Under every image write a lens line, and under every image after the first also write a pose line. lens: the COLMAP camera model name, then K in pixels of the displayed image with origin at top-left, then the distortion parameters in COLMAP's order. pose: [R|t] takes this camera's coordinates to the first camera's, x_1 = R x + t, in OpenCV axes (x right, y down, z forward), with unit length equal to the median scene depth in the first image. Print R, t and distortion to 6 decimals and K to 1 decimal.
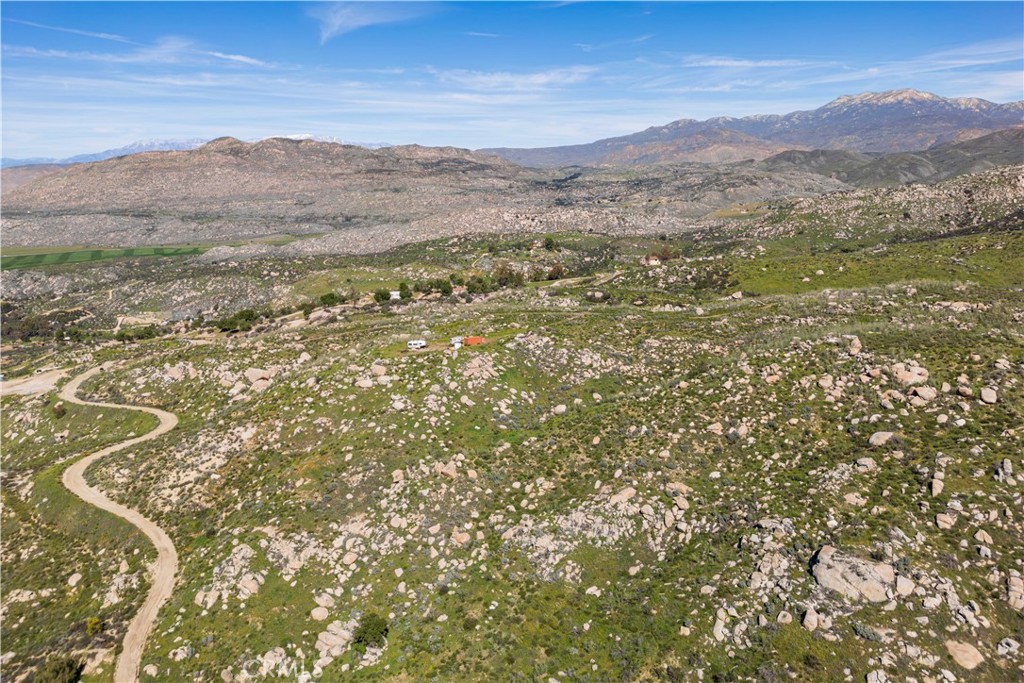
lens RADIAL K [[716.1, 0, 514.7], [0, 716.1, 344.7], [0, 0, 1]] dist [0.073080, -0.070700]
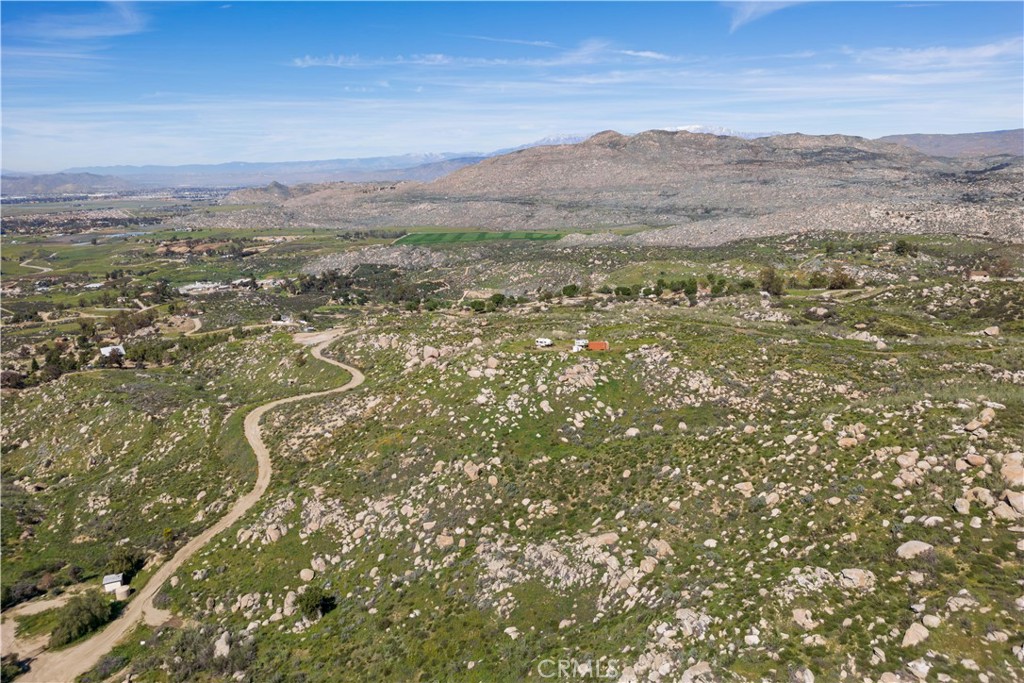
lens RADIAL K [[716.1, 0, 513.3], [0, 716.1, 345.5], [0, 0, 1]] dist [0.073080, -0.070700]
pose [[0.873049, 0.124079, -0.471582, 0.352107], [-0.118056, 0.992098, 0.042474, -0.040072], [0.473126, 0.018592, 0.880799, 0.135361]]
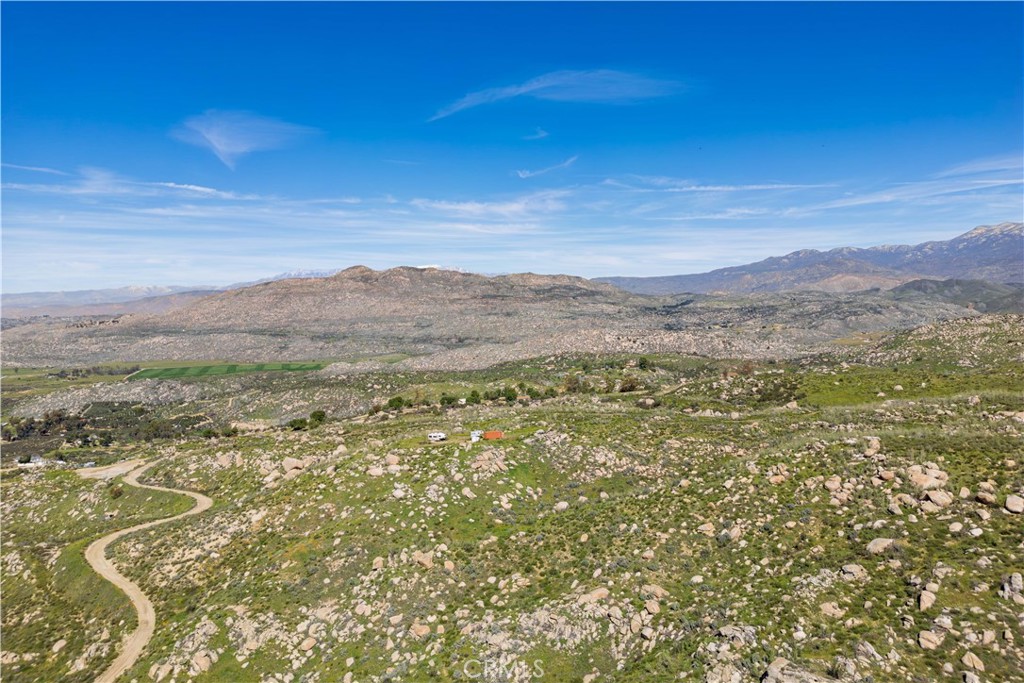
lens RADIAL K [[716.1, 0, 515.3], [0, 716.1, 348.5], [0, 0, 1]] dist [0.073080, -0.070700]
pose [[0.987339, 0.019598, -0.157409, 0.151559], [-0.045573, 0.985549, -0.163146, 0.043072], [0.151937, 0.168254, 0.973964, 0.029138]]
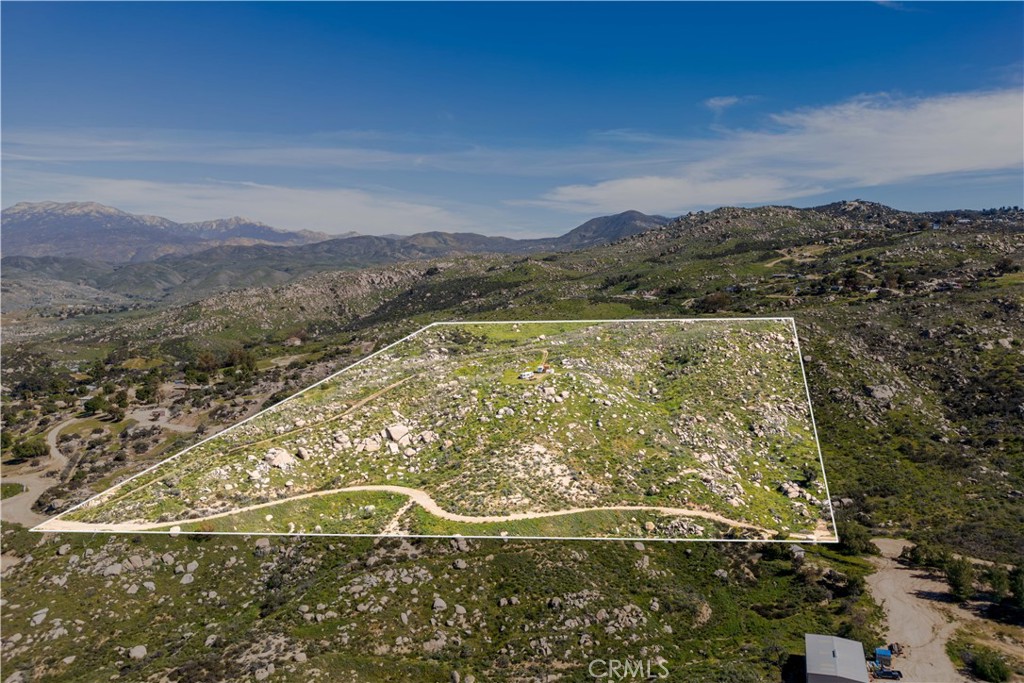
lens RADIAL K [[716.1, 0, 514.8], [0, 716.1, 359.0], [0, 0, 1]] dist [0.073080, -0.070700]
pose [[0.537631, -0.092128, 0.838132, -1.479133], [0.198582, 0.979887, -0.019673, -0.010116], [-0.819462, 0.177015, 0.545113, 0.376265]]
